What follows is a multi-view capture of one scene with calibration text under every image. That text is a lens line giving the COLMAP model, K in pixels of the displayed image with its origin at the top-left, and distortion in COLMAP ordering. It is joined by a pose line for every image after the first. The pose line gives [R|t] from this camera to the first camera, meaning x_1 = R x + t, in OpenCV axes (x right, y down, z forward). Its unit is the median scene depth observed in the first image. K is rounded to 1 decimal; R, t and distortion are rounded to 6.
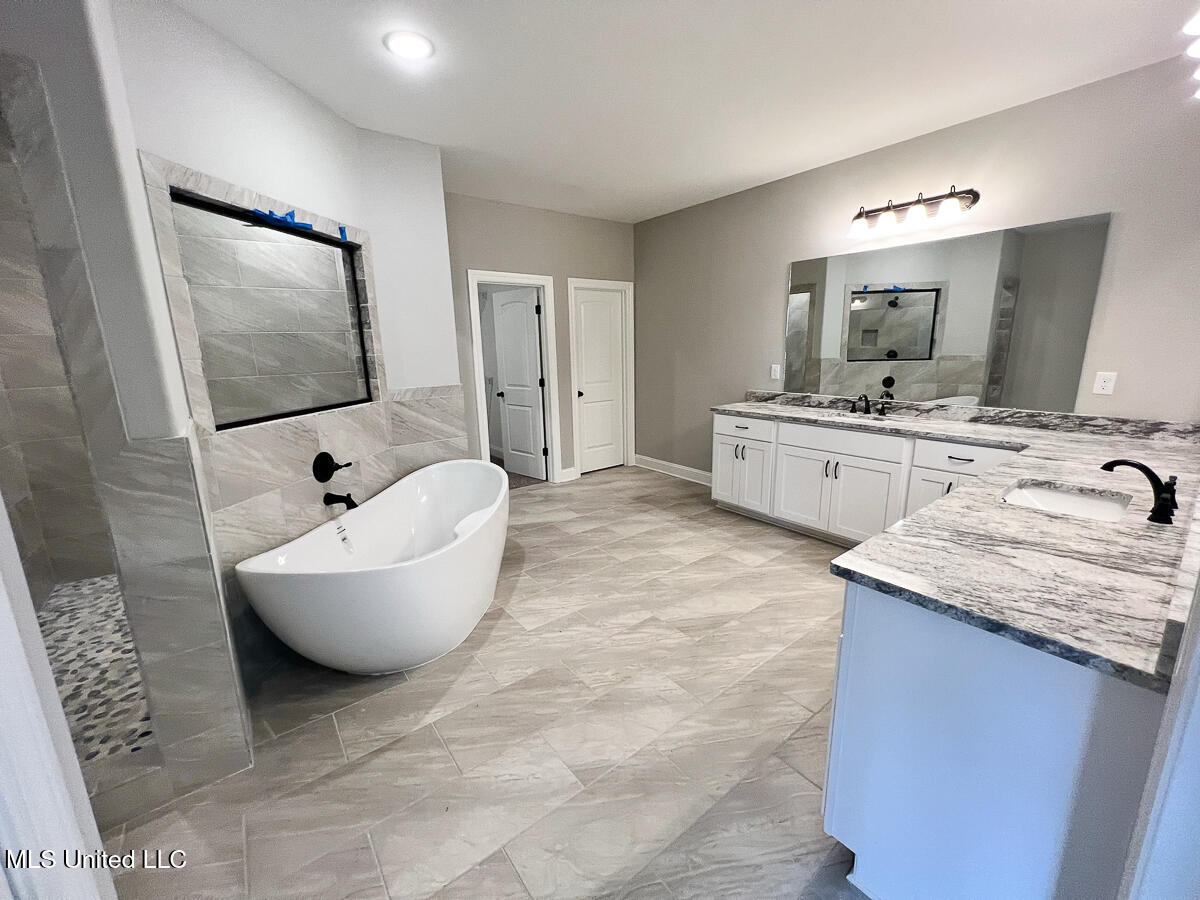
lens RADIAL K [[479.8, 0, 595.8], [0, 479.8, 446.3], [0, 0, 1]] dist [-0.003678, 0.001680]
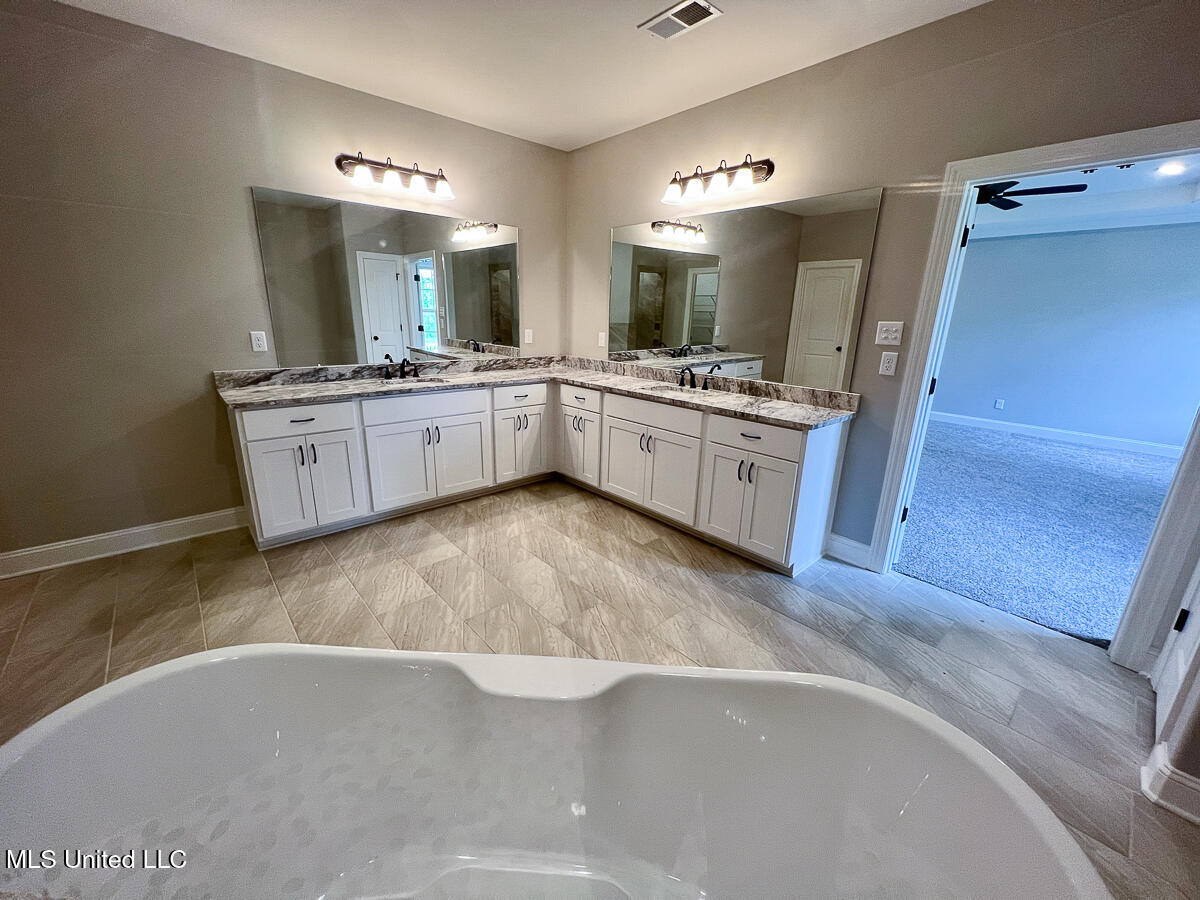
lens RADIAL K [[479.8, 0, 598.0], [0, 479.8, 445.2], [0, 0, 1]] dist [-0.003678, 0.001680]
pose [[-0.072079, -0.250508, 0.965428, -0.571823], [0.182490, 0.948293, 0.259687, -0.147408], [-0.980562, 0.194899, -0.022637, 0.798534]]
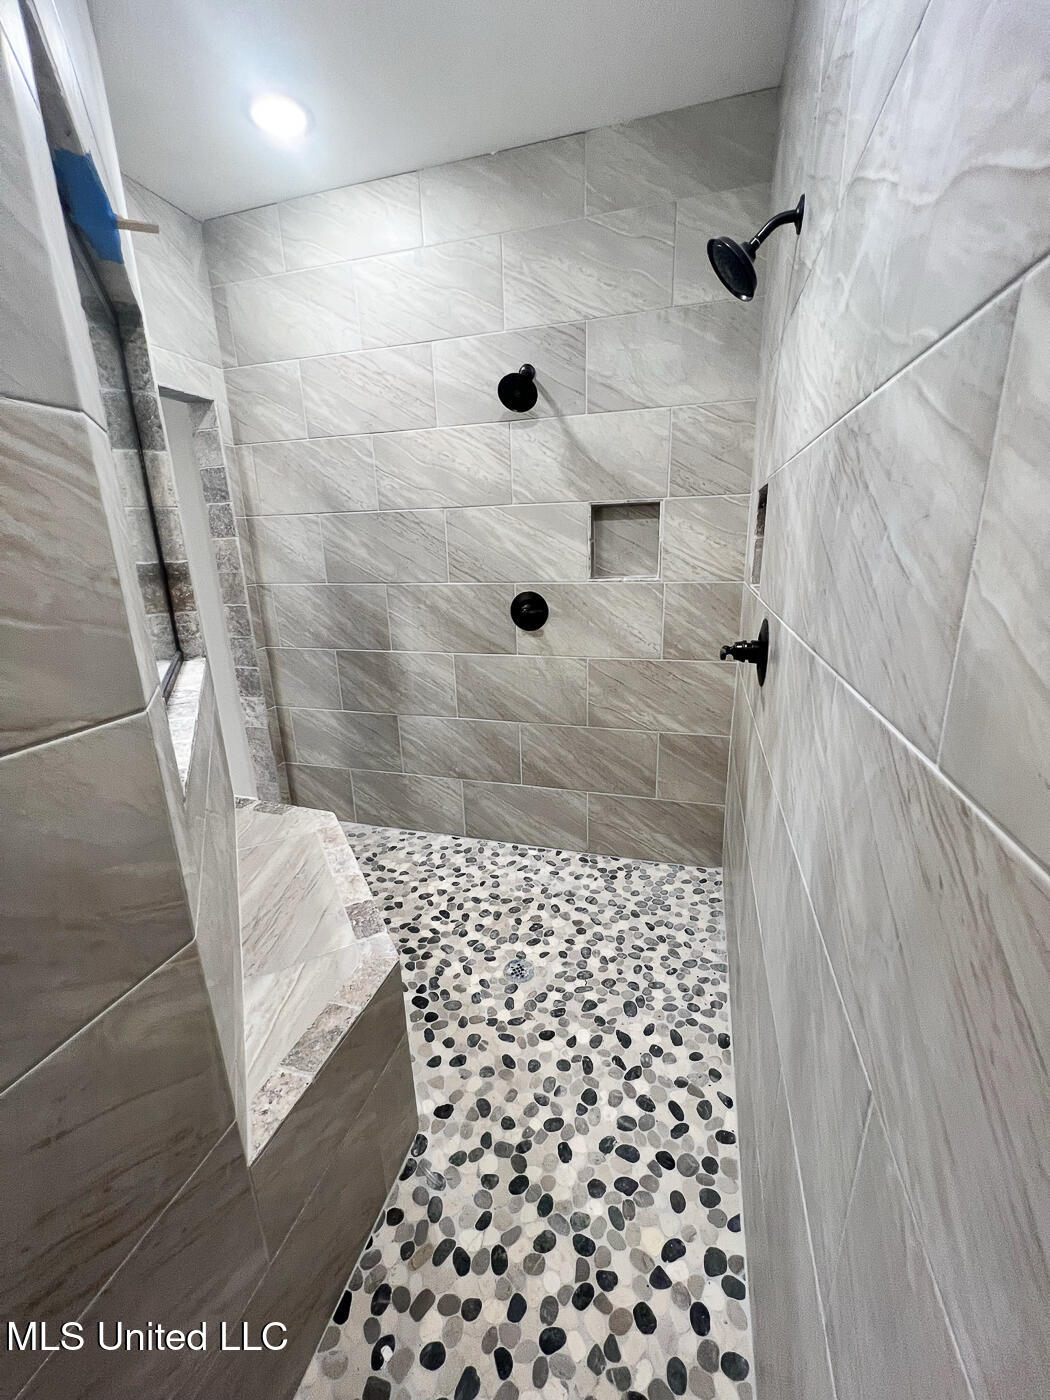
lens RADIAL K [[559.8, 0, 530.8], [0, 559.8, 696.2], [0, 0, 1]] dist [-0.003678, 0.001680]
pose [[-0.800570, 0.206434, -0.562559, -0.519950], [-0.077005, 0.895565, 0.438217, -0.275742], [0.594271, 0.394143, -0.701066, 1.350384]]
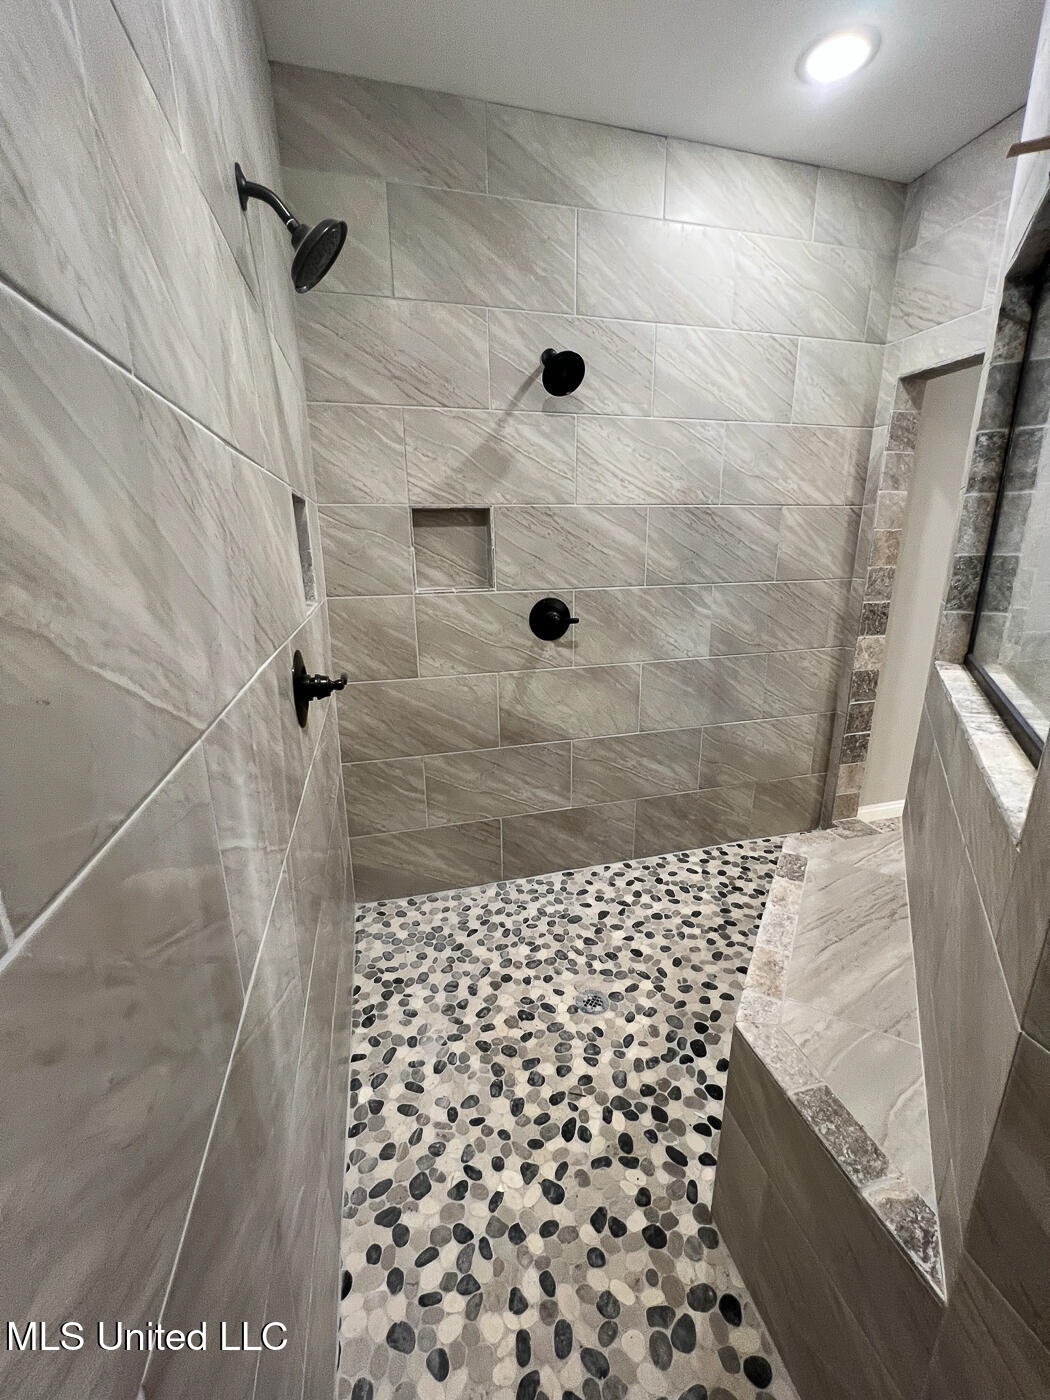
lens RADIAL K [[559.8, 0, 528.6], [0, 559.8, 696.2], [0, 0, 1]] dist [-0.003678, 0.001680]
pose [[0.926217, 0.114953, -0.359038, -0.696909], [-0.090707, 0.992352, 0.083720, -0.074348], [0.365916, -0.044975, 0.929561, 0.412308]]
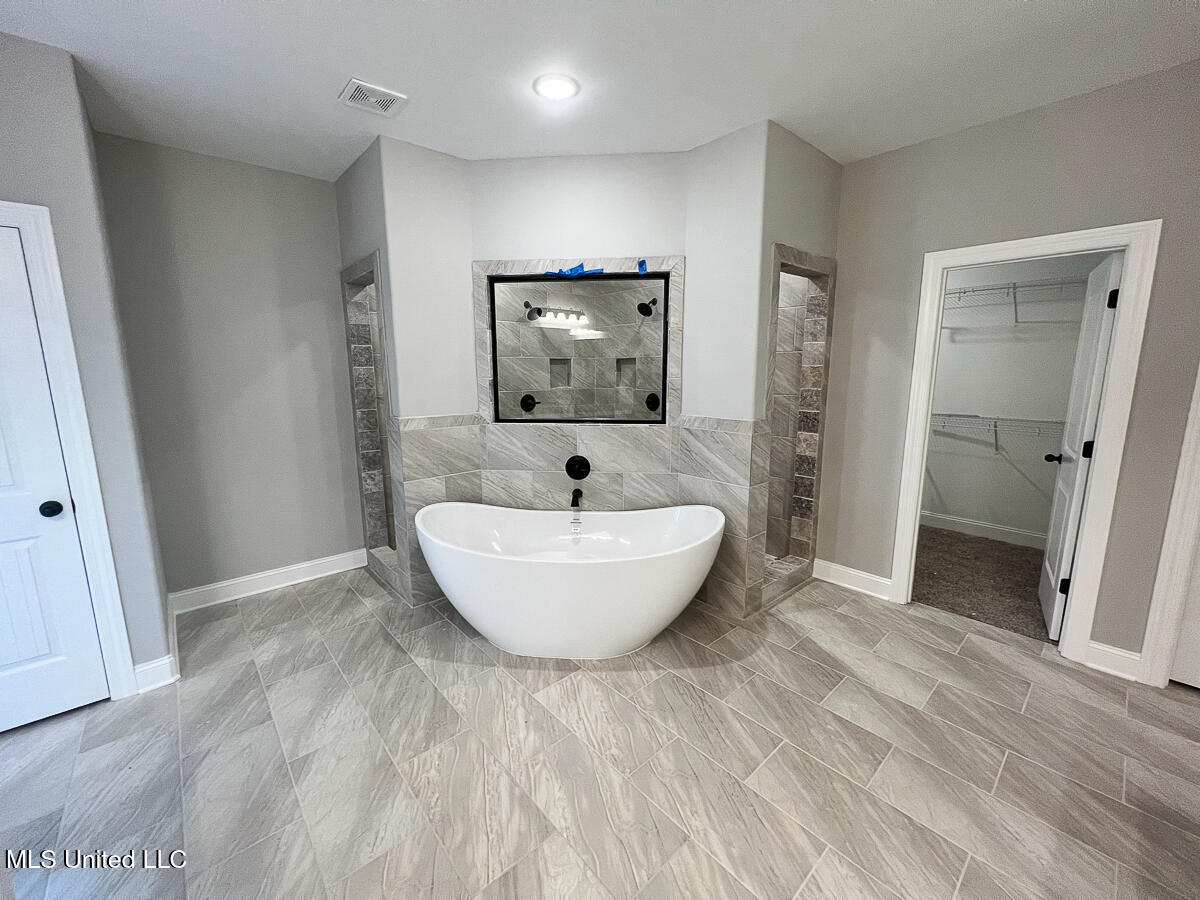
lens RADIAL K [[479.8, 0, 598.1], [0, 479.8, 446.7], [0, 0, 1]] dist [-0.003678, 0.001680]
pose [[0.074074, 0.187963, -0.979379, 0.563163], [-0.203747, 0.964214, 0.169642, -0.203040], [0.976217, 0.186979, 0.109720, 0.809480]]
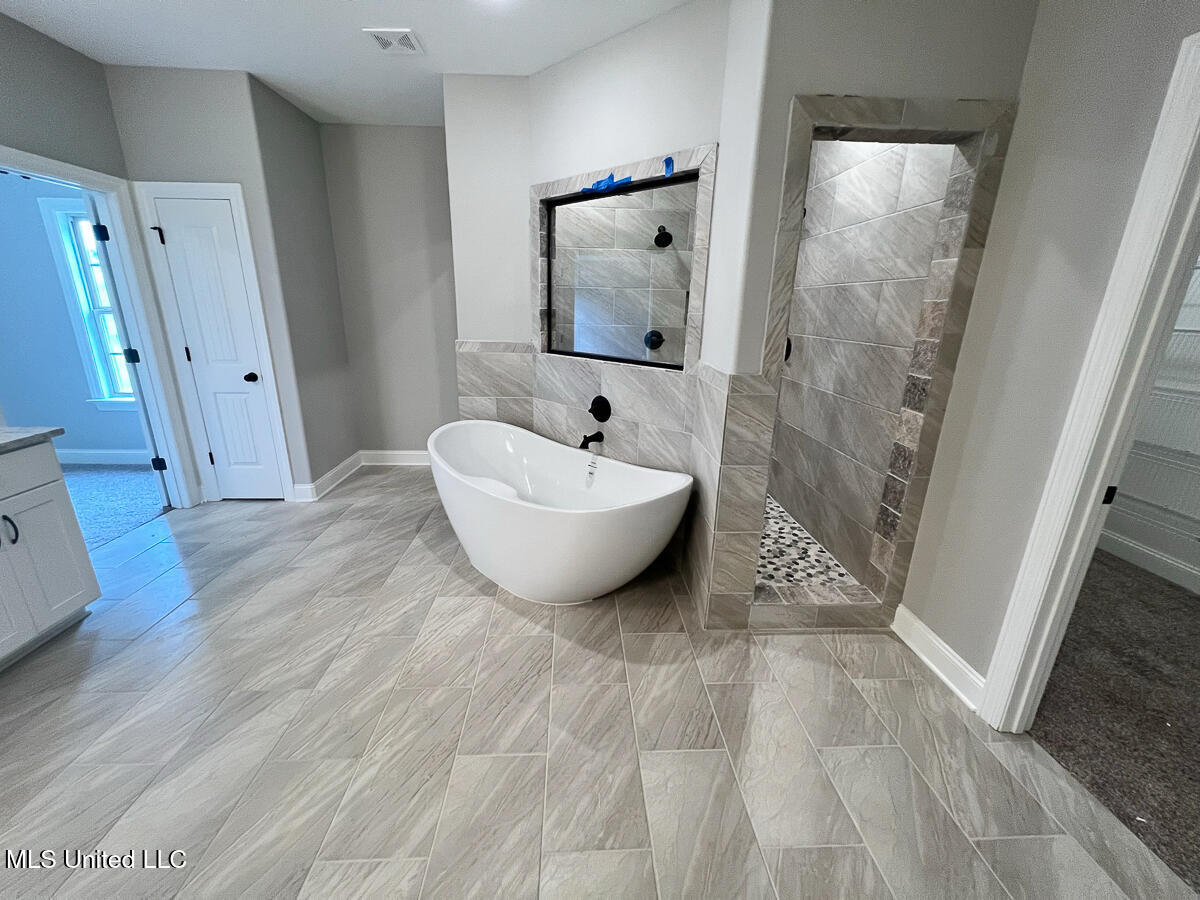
lens RADIAL K [[479.8, 0, 598.6], [0, 479.8, 447.5], [0, 0, 1]] dist [-0.003678, 0.001680]
pose [[-0.567935, 0.246753, -0.785215, 0.316951], [-0.177067, 0.895038, 0.409335, -0.304077], [0.803802, 0.371511, -0.464631, 1.393216]]
